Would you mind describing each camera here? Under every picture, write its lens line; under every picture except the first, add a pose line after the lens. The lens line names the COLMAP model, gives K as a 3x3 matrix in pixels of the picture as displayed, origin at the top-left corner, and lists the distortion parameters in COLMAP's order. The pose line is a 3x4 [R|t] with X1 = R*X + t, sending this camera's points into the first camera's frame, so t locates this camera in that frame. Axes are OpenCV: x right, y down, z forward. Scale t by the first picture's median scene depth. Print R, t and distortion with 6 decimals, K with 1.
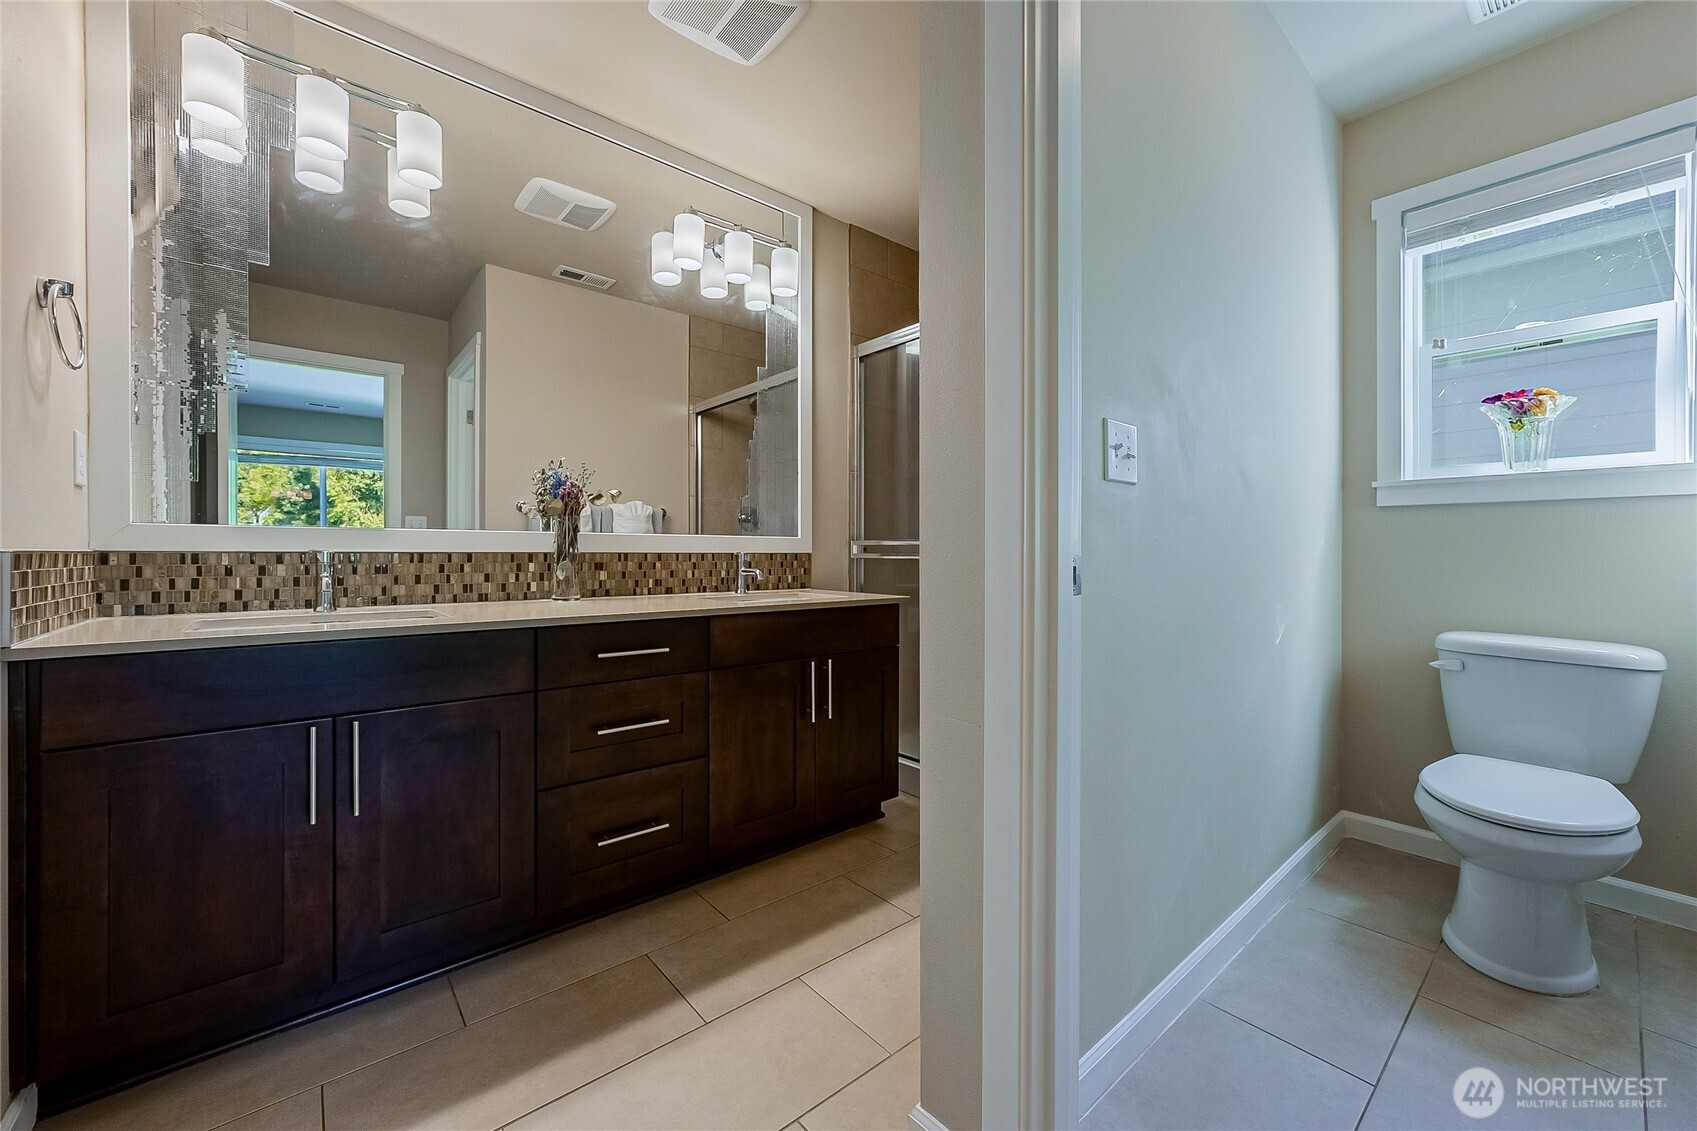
lens RADIAL K [[649.2, 0, 853.1], [0, 649.2, 560.4], [0, 0, 1]] dist [0.000149, 0.000320]
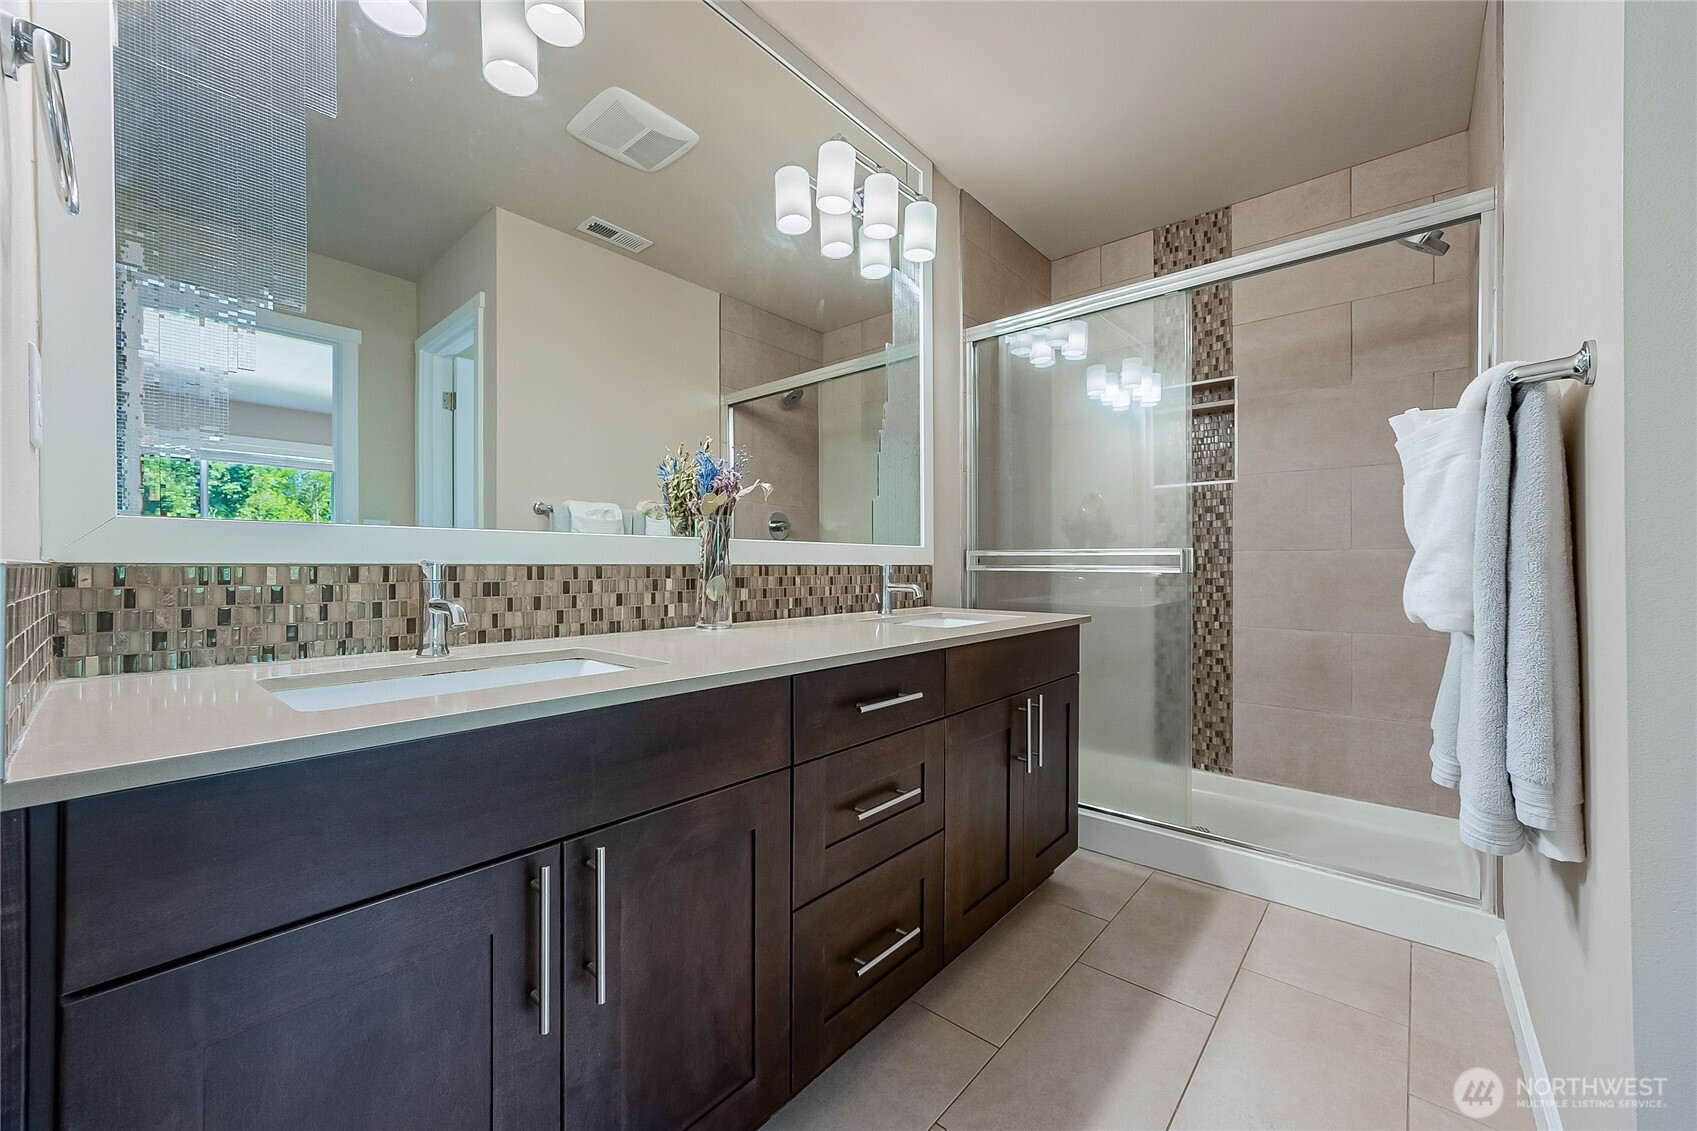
lens RADIAL K [[649.2, 0, 880.5], [0, 649.2, 572.0], [0, 0, 1]] dist [0.000149, 0.000320]
pose [[0.988639, -0.003715, 0.150266, -0.378298], [0.003825, 0.999993, -0.000445, -0.002618], [-0.150263, 0.001014, 0.988645, 0.232119]]
